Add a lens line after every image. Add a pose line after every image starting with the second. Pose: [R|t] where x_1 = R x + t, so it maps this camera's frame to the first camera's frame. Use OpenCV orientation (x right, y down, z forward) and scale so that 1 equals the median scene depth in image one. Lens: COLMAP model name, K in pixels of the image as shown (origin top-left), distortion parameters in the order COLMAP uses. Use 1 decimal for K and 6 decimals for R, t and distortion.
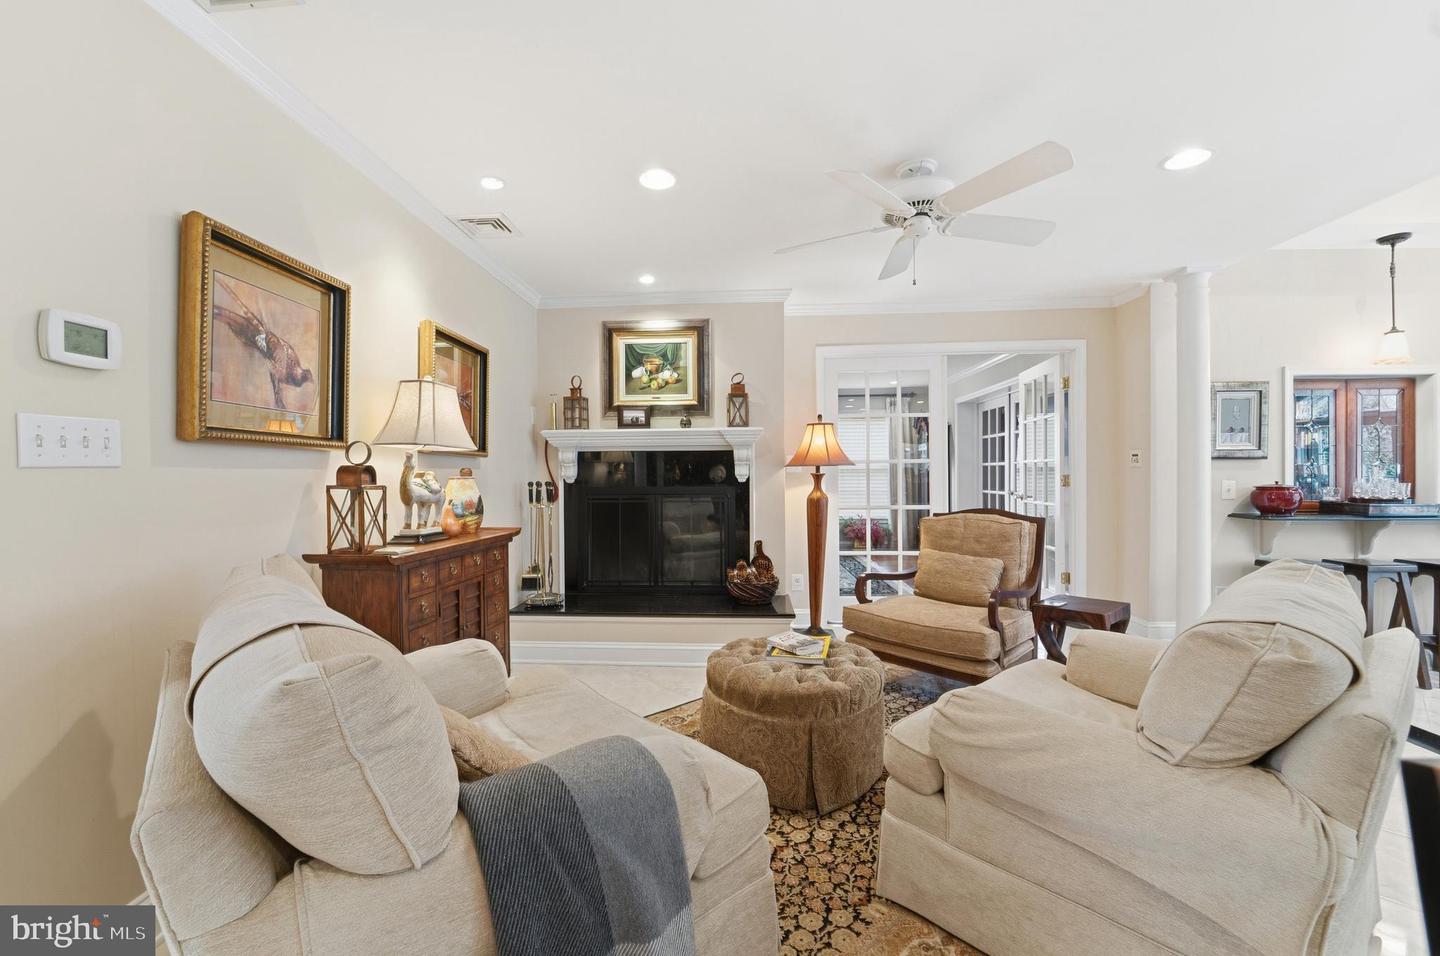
lens RADIAL K [[598.9, 0, 677.7], [0, 598.9, 474.4], [0, 0, 1]] dist [-0.027702, 0.003248]
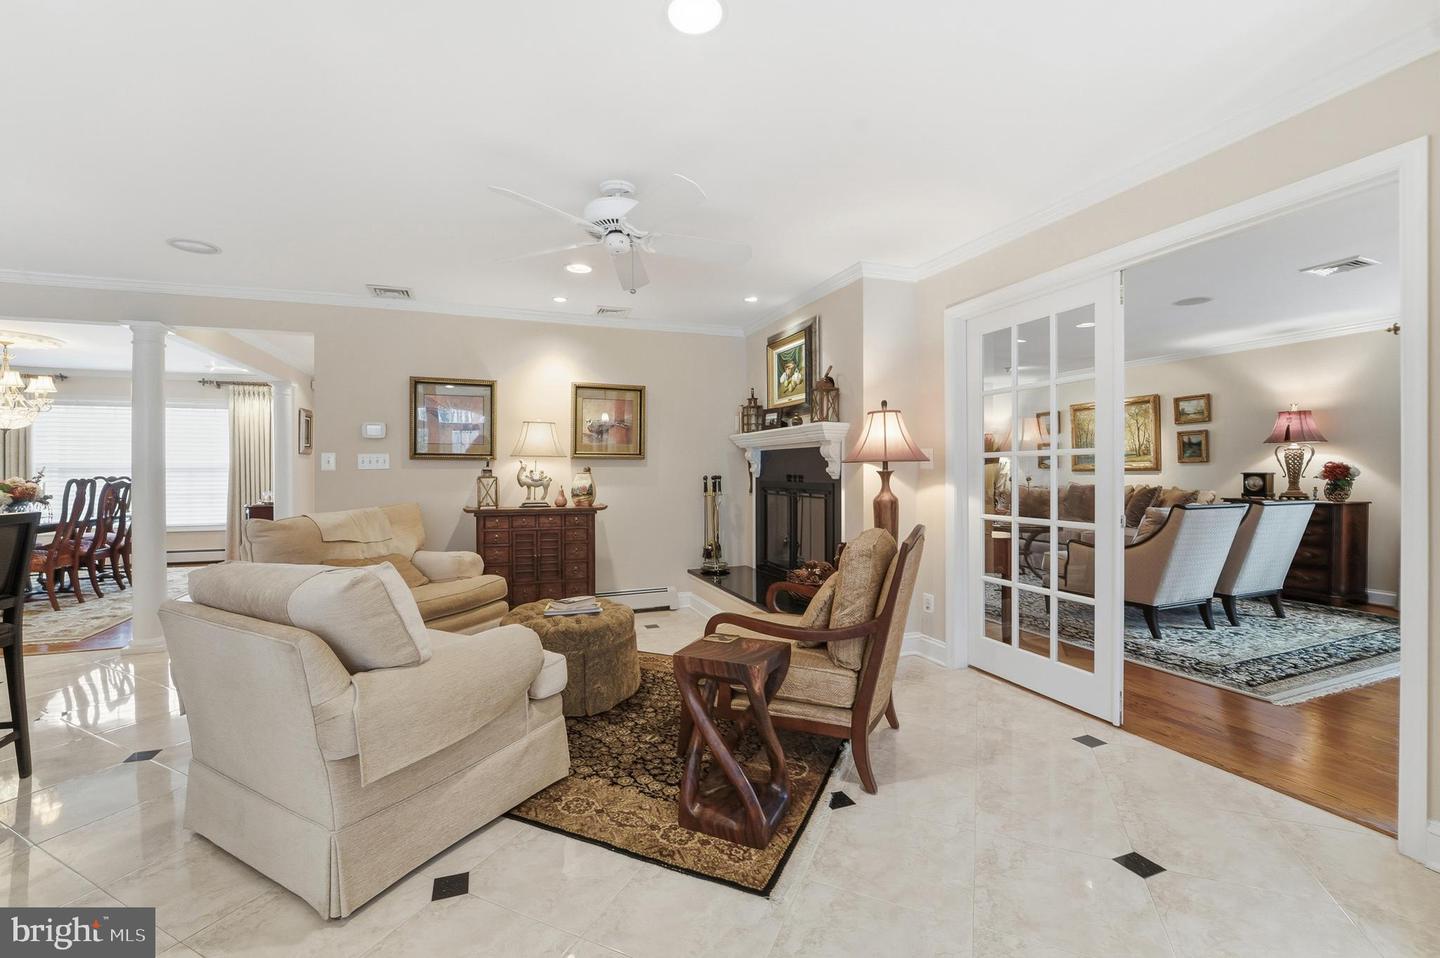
lens RADIAL K [[598.9, 0, 728.0], [0, 598.9, 473.2], [0, 0, 1]] dist [-0.027702, 0.003248]
pose [[0.427750, 0.006693, -0.903873, 0.902734], [0.001784, 0.999964, 0.008249, -0.004880], [0.903896, -0.005141, 0.427722, 0.444775]]
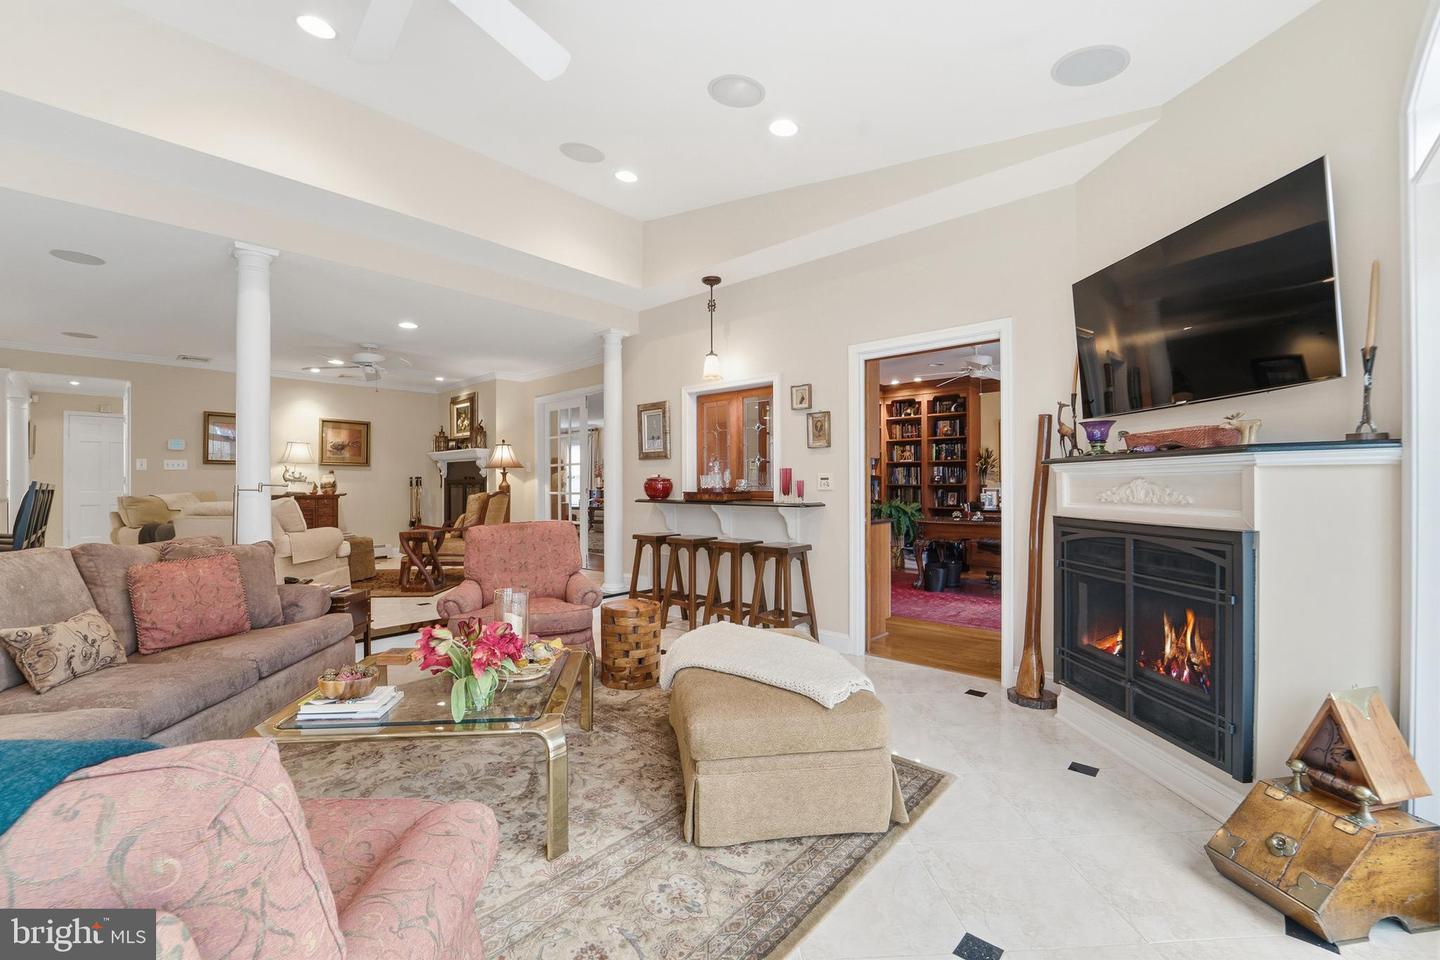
lens RADIAL K [[592.1, 0, 713.5], [0, 592.1, 483.4], [0, 0, 1]] dist [-0.021988, 0.000314]
pose [[0.771141, 0.001541, -0.636662, 1.864087], [-0.000628, 0.999998, 0.001659, 0.029678], [0.636664, -0.000880, 0.771141, 0.029446]]
